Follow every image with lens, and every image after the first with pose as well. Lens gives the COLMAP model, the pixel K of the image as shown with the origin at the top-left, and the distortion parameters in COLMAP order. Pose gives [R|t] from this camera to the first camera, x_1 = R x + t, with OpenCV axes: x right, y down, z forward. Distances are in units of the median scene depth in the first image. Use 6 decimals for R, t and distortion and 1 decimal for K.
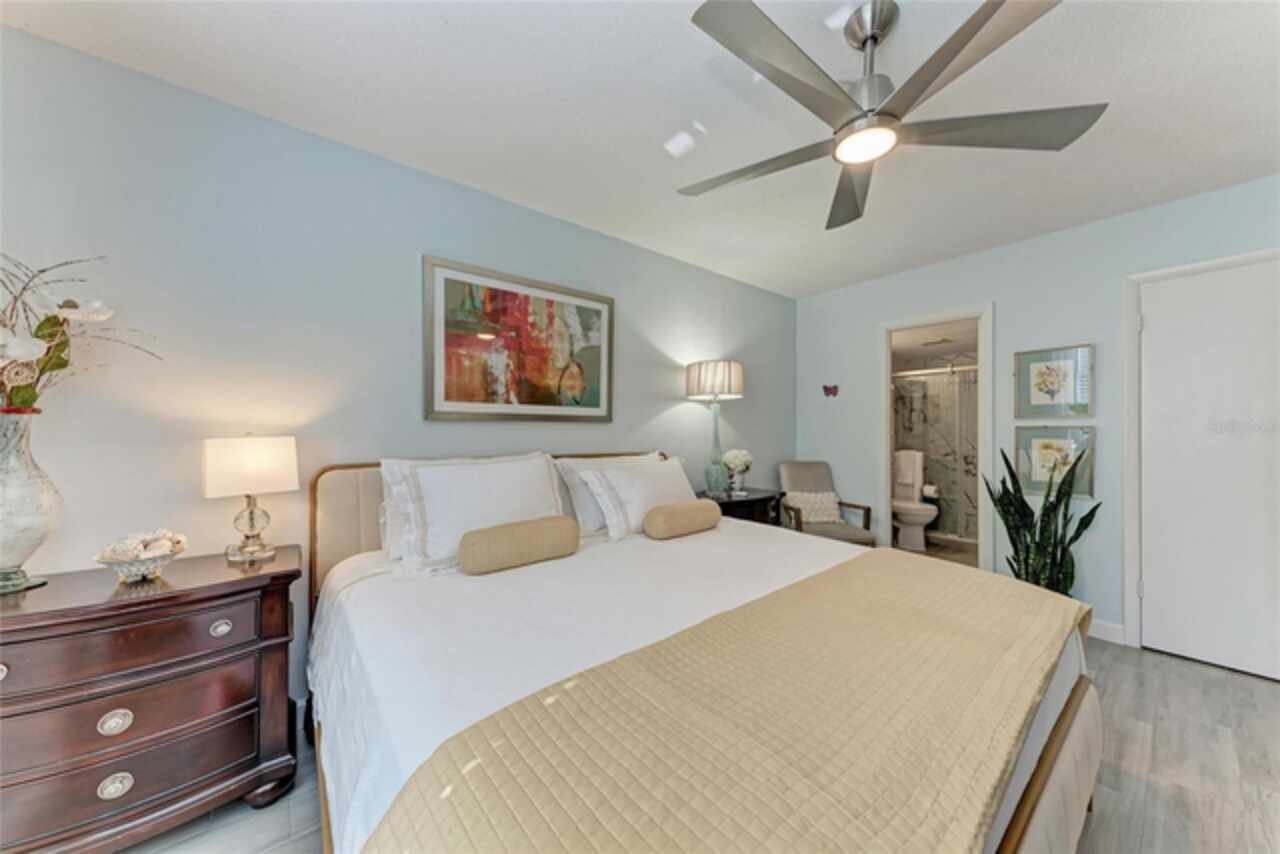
lens RADIAL K [[431.4, 0, 647.8], [0, 431.4, 431.6], [0, 0, 1]] dist [0.000280, -0.000211]
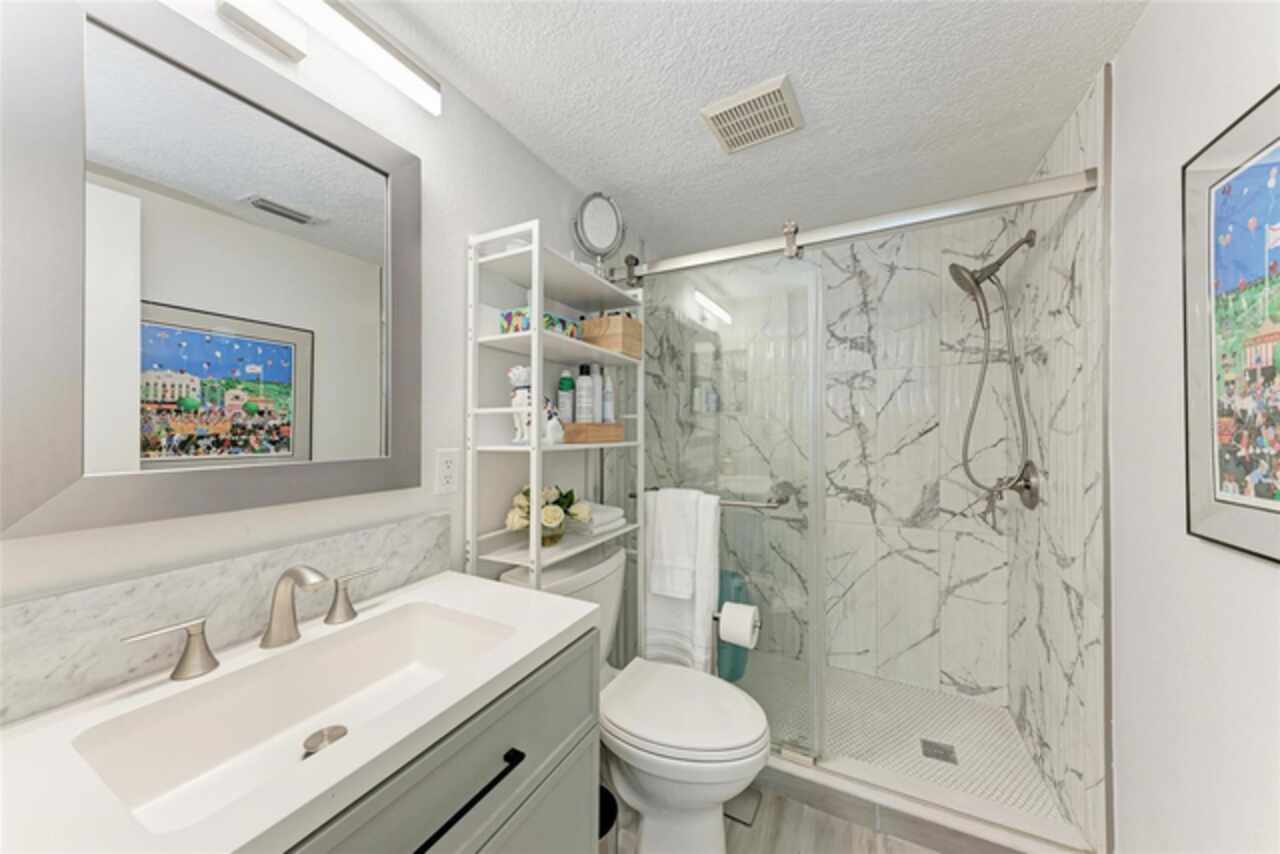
lens RADIAL K [[439.0, 0, 645.4], [0, 439.0, 430.6], [0, 0, 1]] dist [0.000397, -0.003043]
pose [[0.911355, 0.005676, 0.411582, 0.600857], [-0.003210, 0.999973, -0.006681, 0.003650], [-0.411608, 0.004767, 0.911348, 0.960065]]
